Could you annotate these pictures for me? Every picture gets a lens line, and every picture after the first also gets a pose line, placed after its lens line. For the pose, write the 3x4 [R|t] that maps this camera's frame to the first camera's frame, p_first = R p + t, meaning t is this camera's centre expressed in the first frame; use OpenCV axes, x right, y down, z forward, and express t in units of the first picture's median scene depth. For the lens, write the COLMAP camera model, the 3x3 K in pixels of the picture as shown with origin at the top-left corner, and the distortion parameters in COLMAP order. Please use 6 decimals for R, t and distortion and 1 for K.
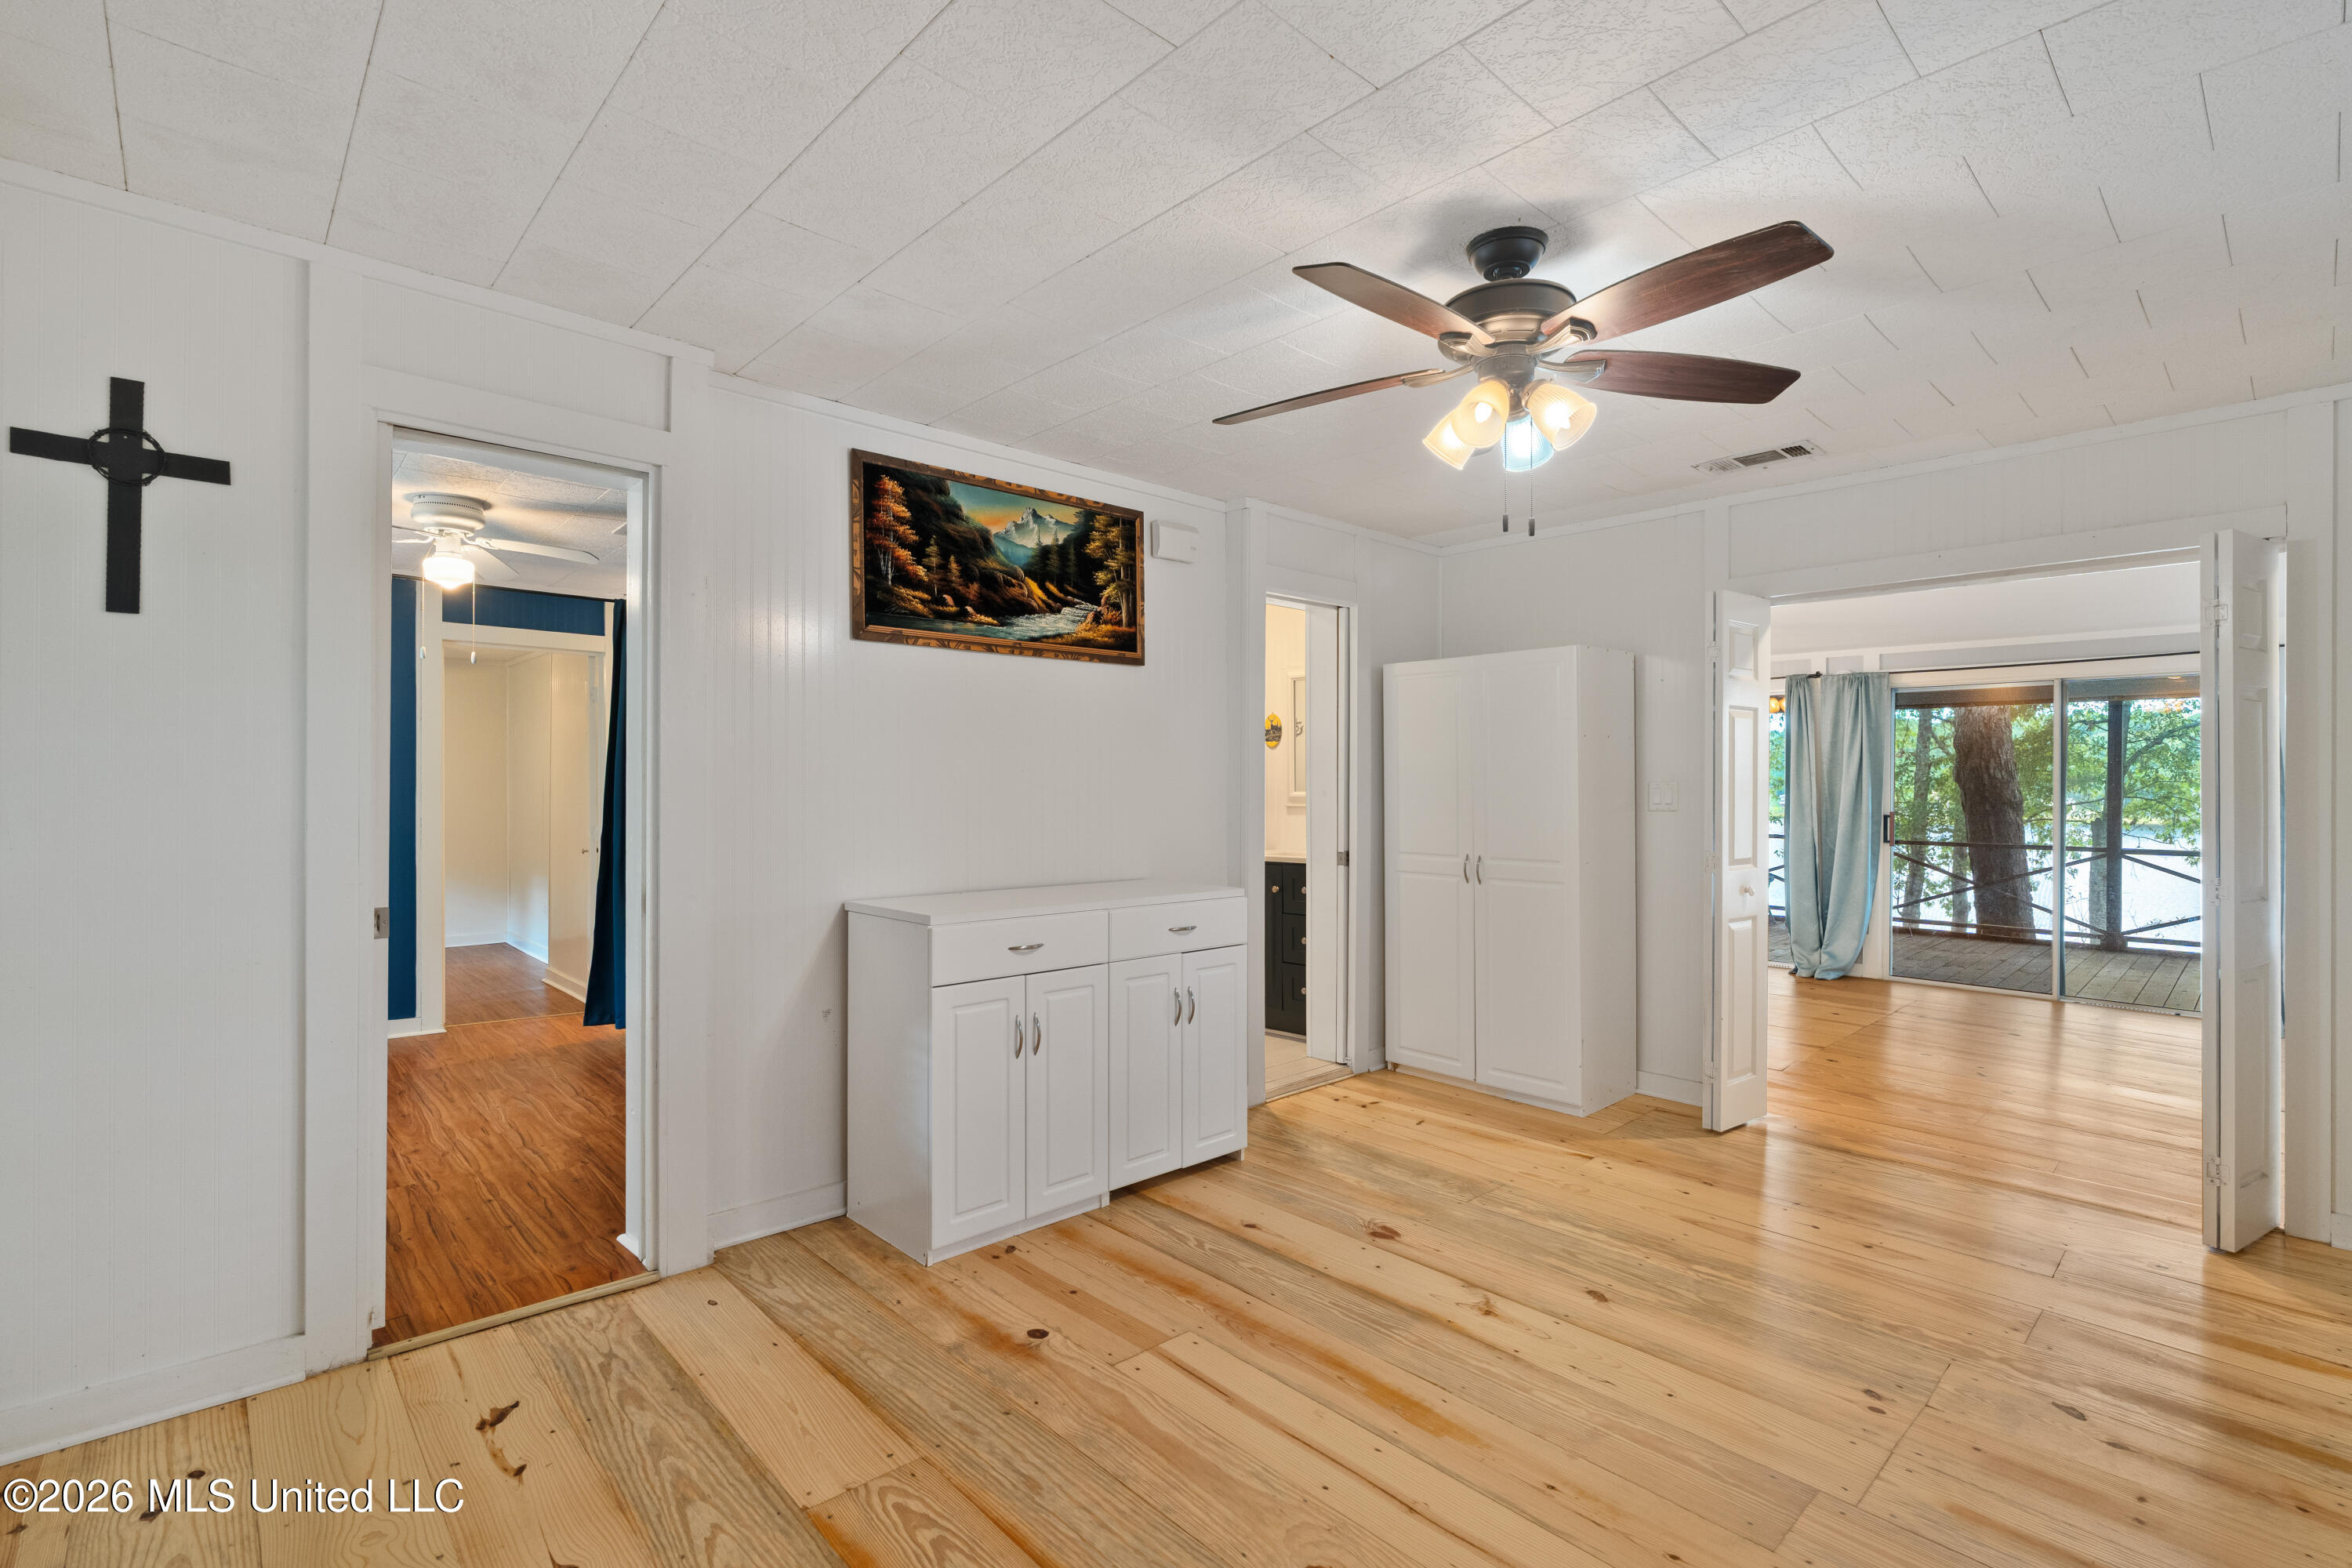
lens RADIAL K [[1050.6, 0, 1170.3], [0, 1050.6, 778.5], [0, 0, 1]] dist [-0.009545, 0.000609]
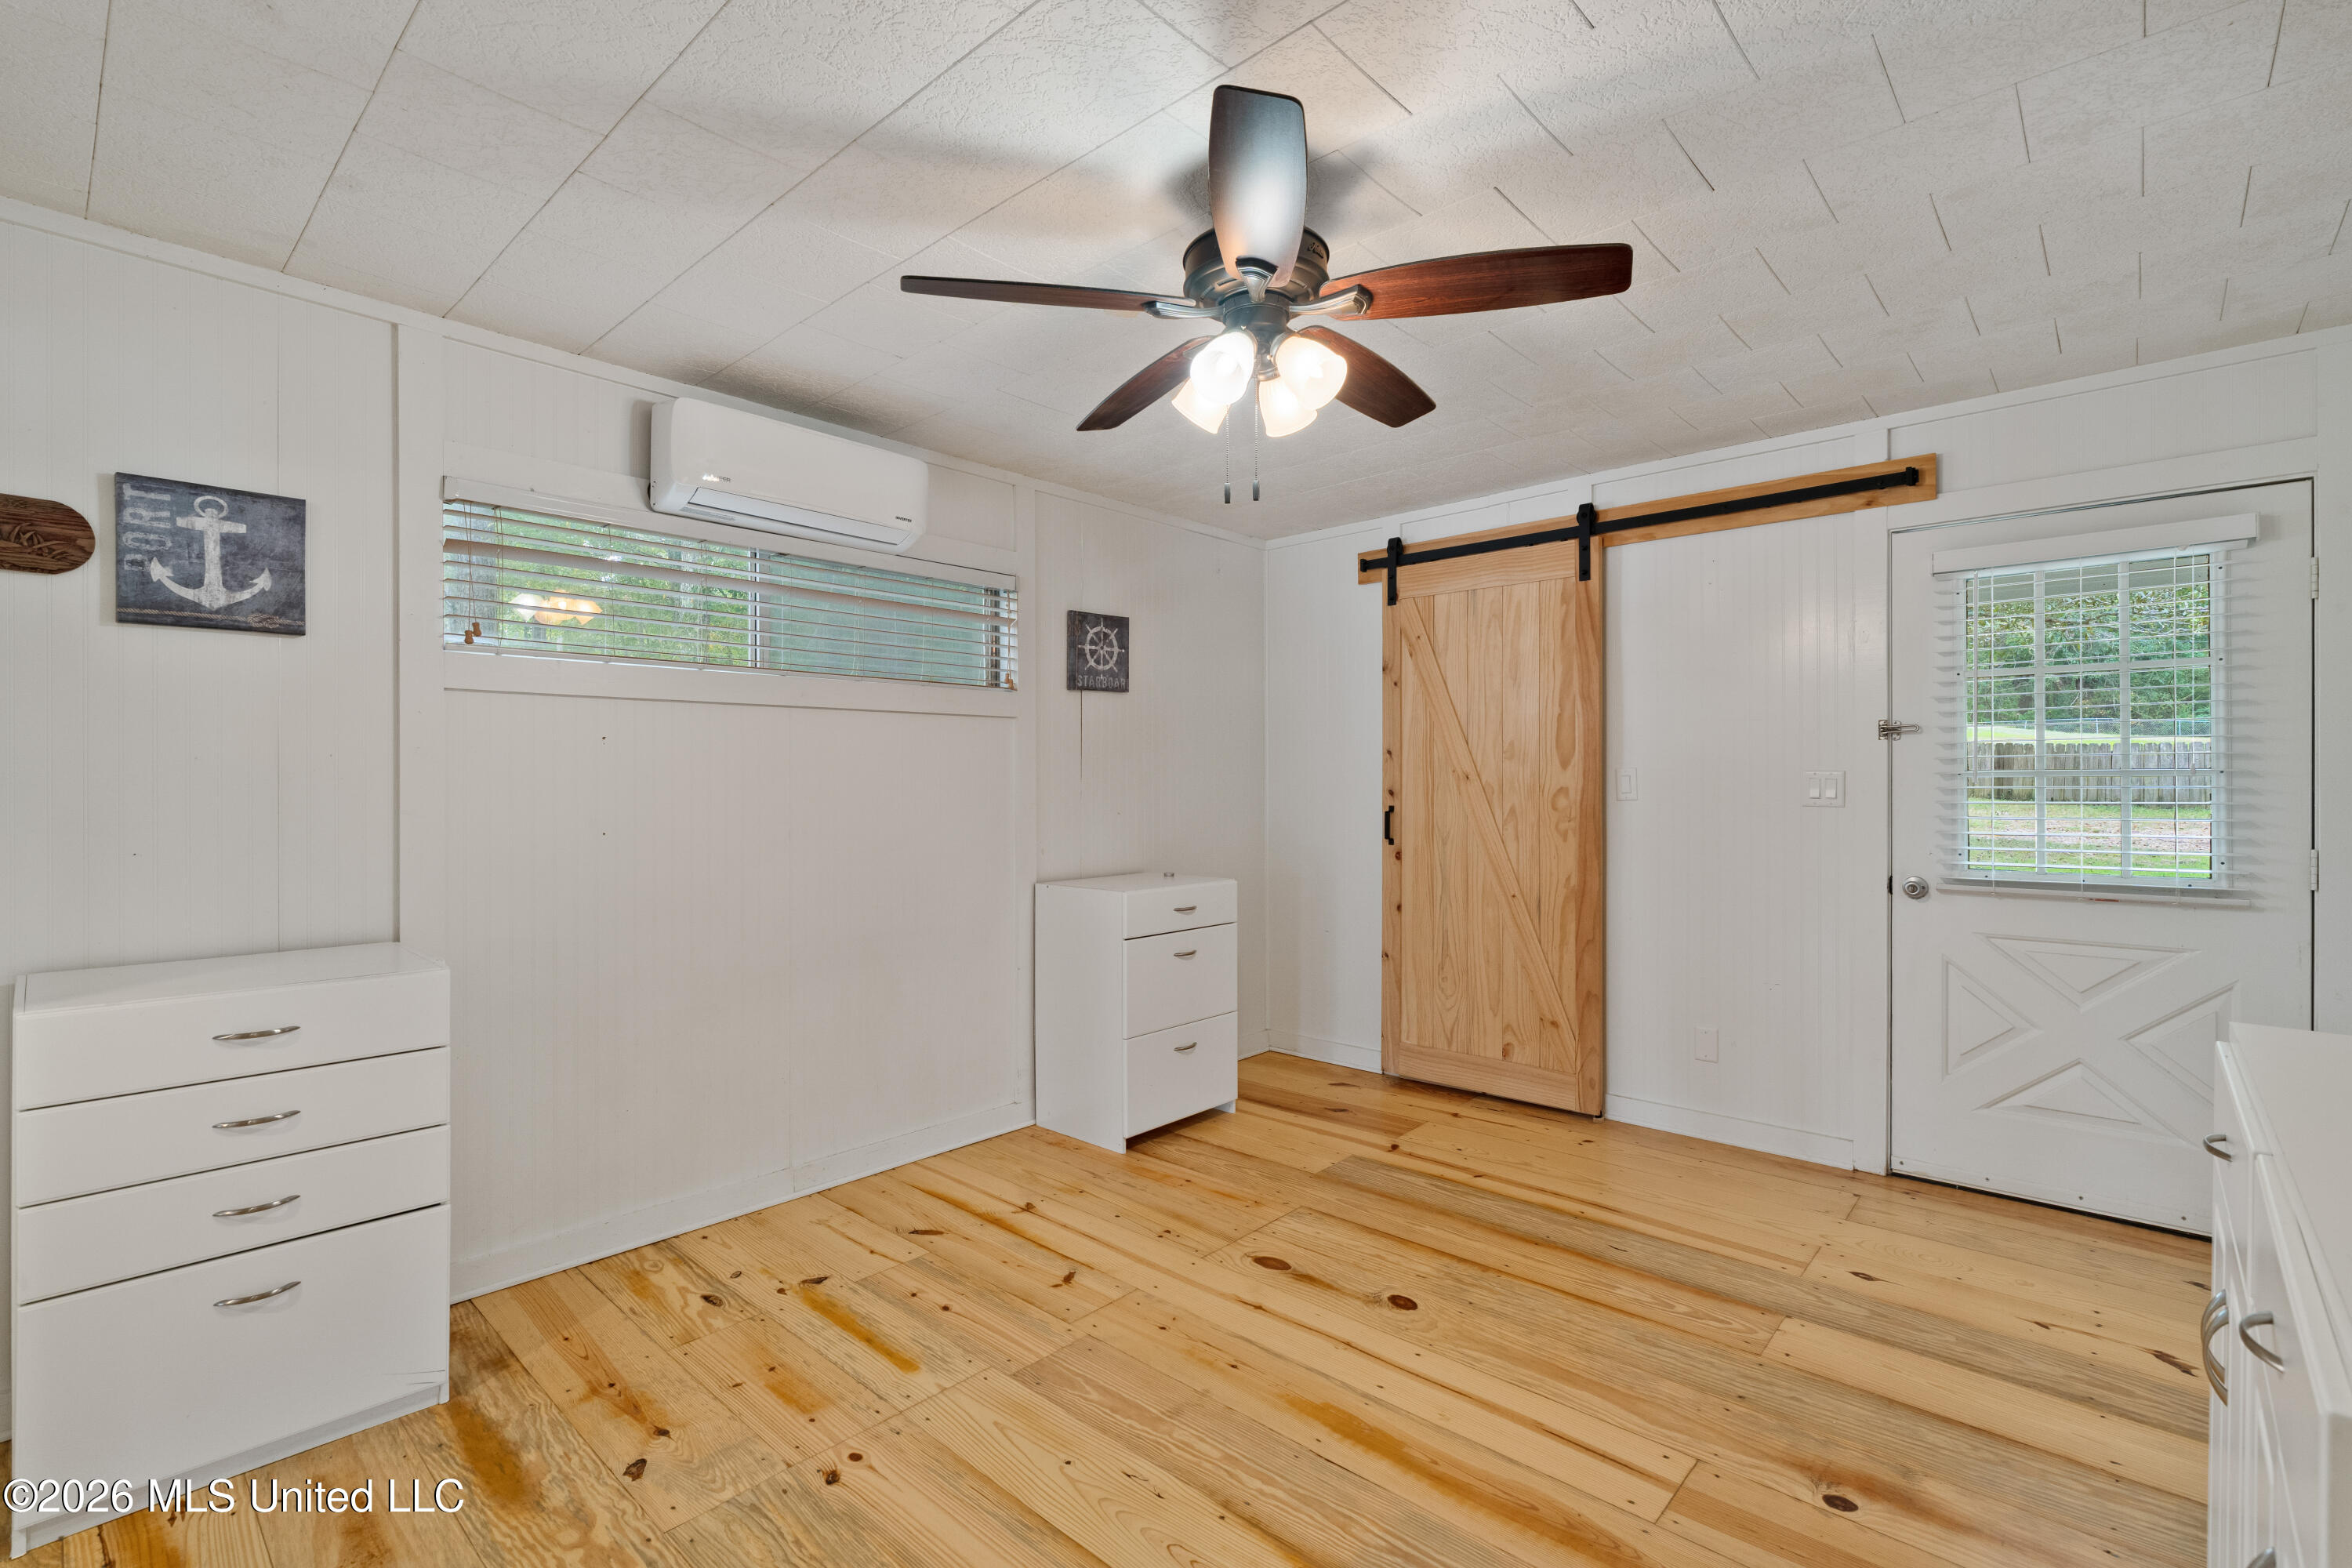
lens RADIAL K [[1069.0, 0, 1171.7], [0, 1069.0, 780.3], [0, 0, 1]] dist [-0.001991, -0.000303]
pose [[-0.995789, -0.003144, -0.091616, 0.308946], [-0.002958, 0.999993, -0.002168, 0.006344], [0.091622, -0.001888, -0.995792, 1.244451]]
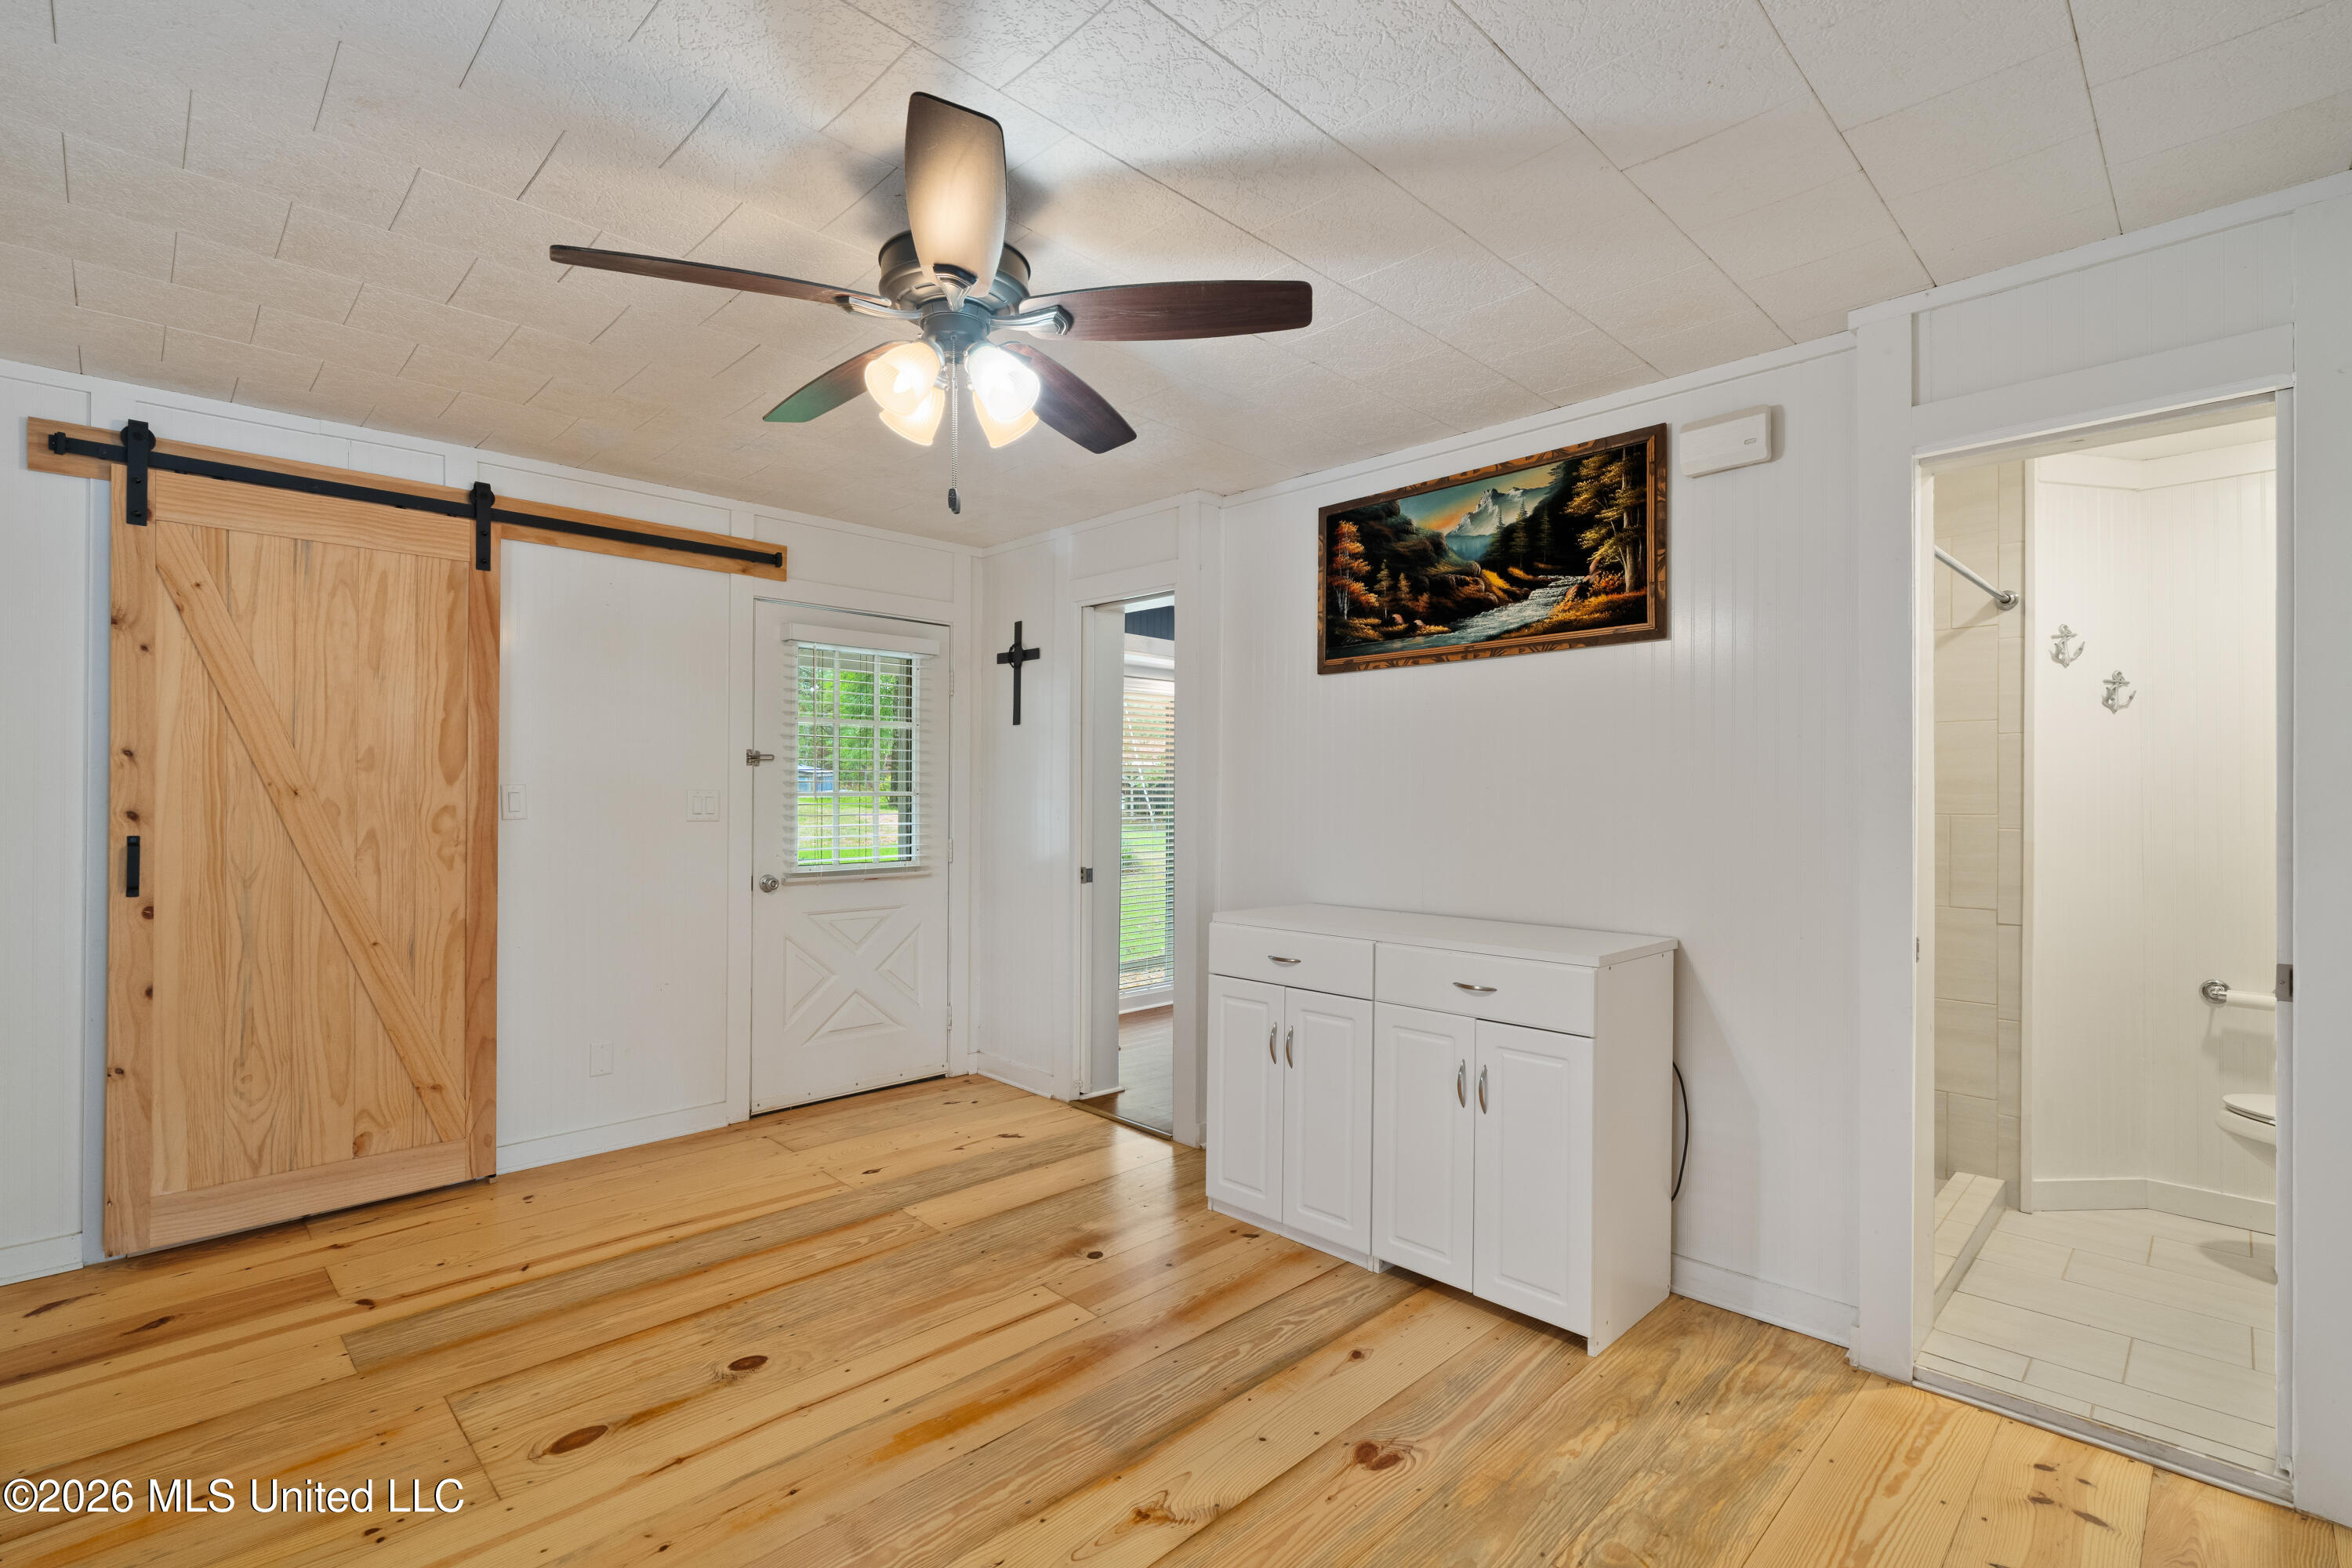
lens RADIAL K [[1063.0, 0, 1171.9], [0, 1063.0, 789.4], [0, 0, 1]] dist [0.000552, -0.000364]
pose [[0.047816, -0.011924, -0.998785, 0.797479], [-0.001555, 0.999927, -0.012012, 0.005868], [0.998855, 0.002128, 0.047794, 0.740850]]
